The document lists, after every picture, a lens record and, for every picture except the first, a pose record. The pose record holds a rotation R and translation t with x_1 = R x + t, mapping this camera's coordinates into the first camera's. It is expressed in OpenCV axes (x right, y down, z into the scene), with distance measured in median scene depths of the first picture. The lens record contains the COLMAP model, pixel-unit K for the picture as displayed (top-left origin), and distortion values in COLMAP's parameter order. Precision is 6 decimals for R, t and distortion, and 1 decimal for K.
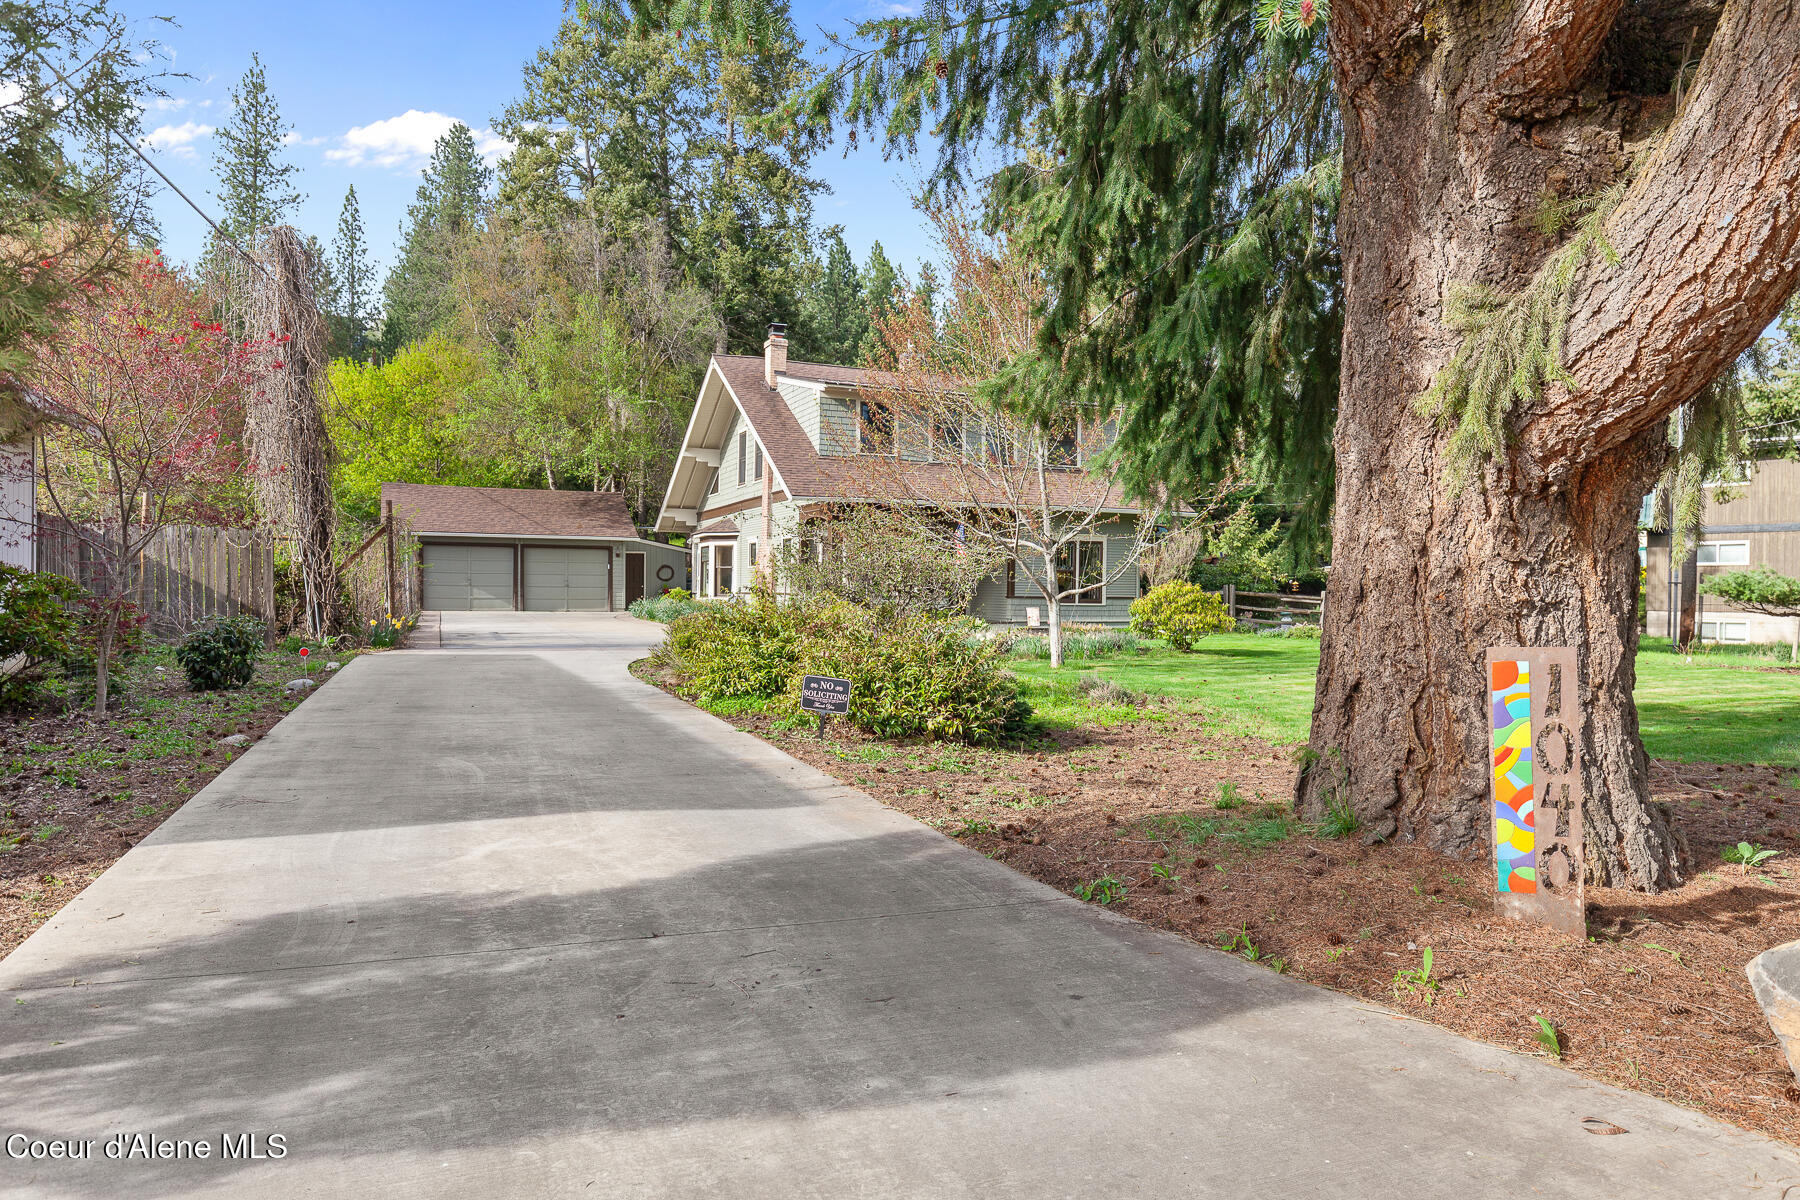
lens RADIAL K [[1242.9, 0, 949.8], [0, 1242.9, 614.0], [0, 0, 1]] dist [0.004008, -0.003340]
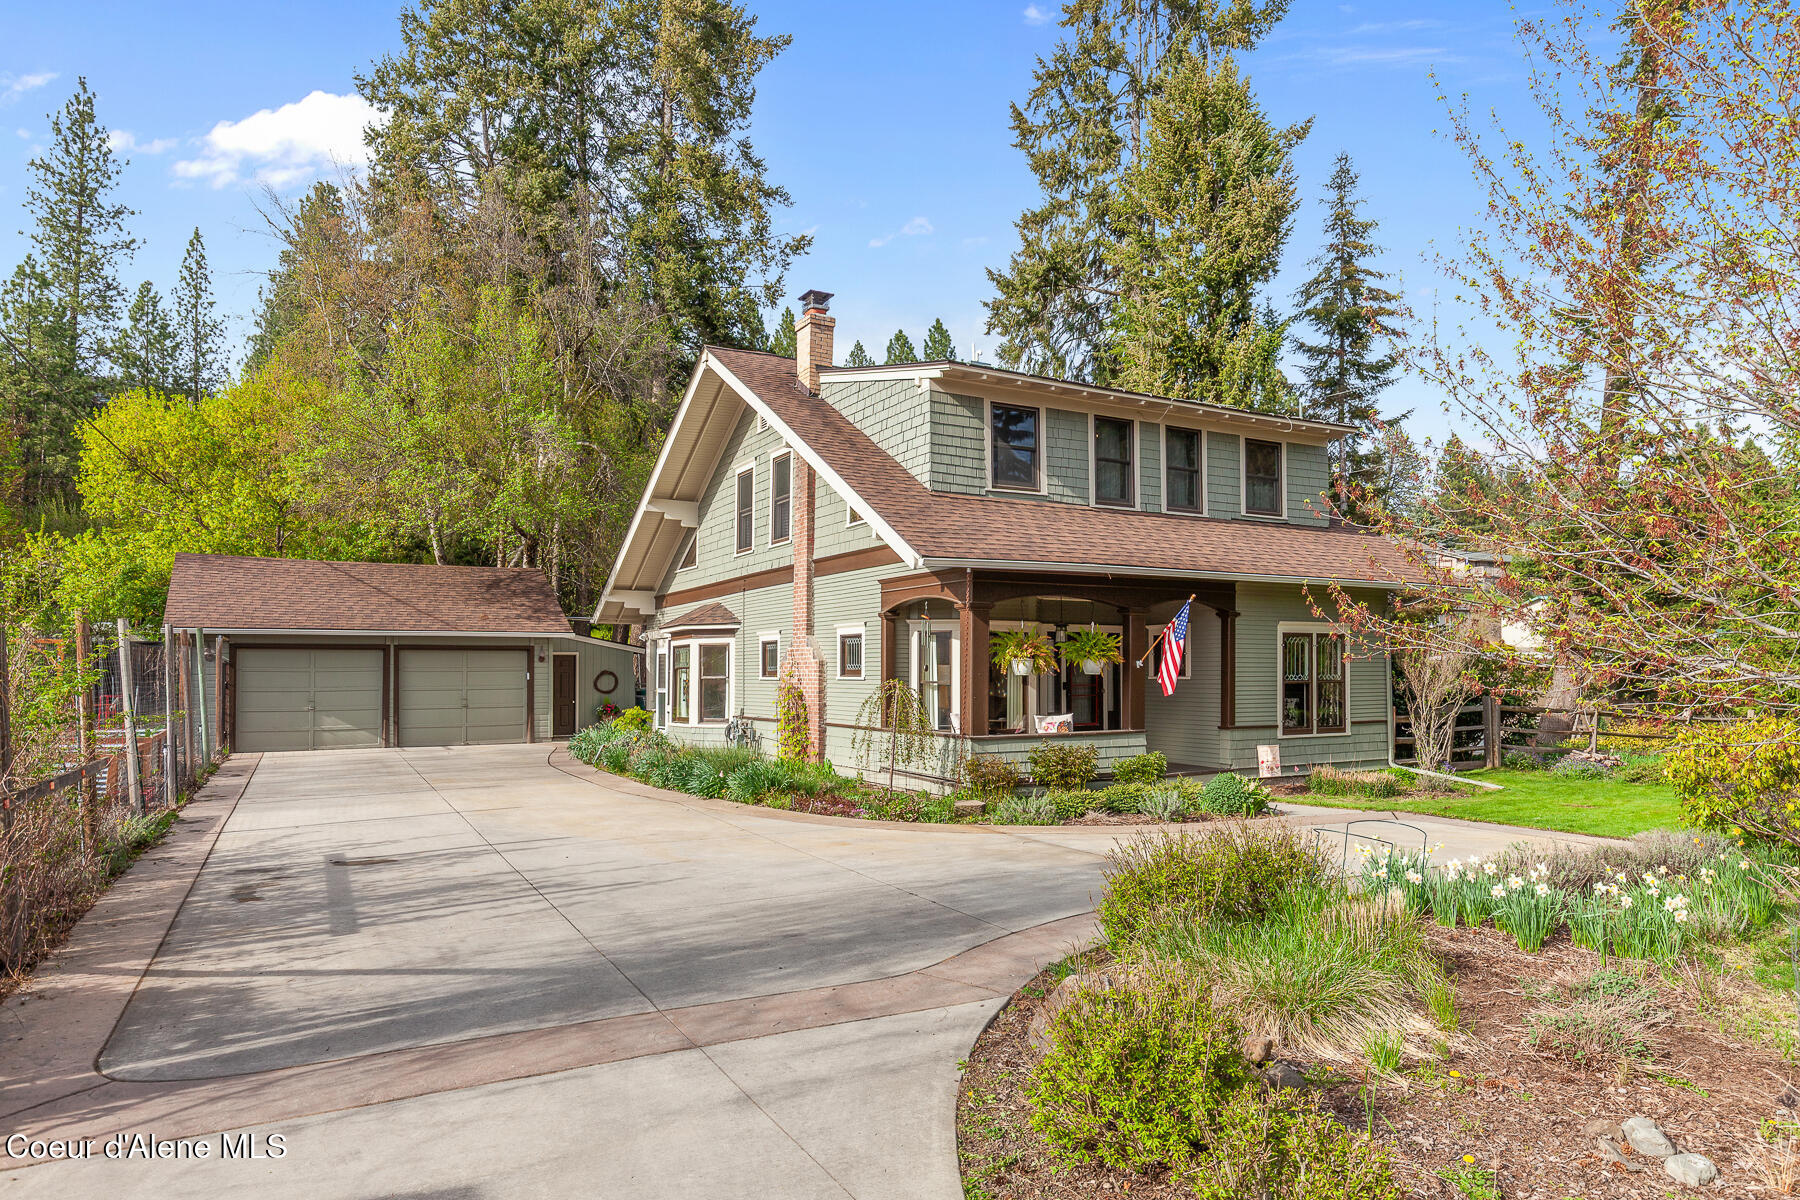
lens RADIAL K [[1109.8, 0, 870.7], [0, 1109.8, 637.8], [0, 0, 1]] dist [0.001395, 0.004802]
pose [[0.997227, -0.011110, 0.073588, -0.130606], [0.014579, 0.998799, -0.046766, -0.027577], [-0.072980, 0.047709, 0.996192, 0.378397]]
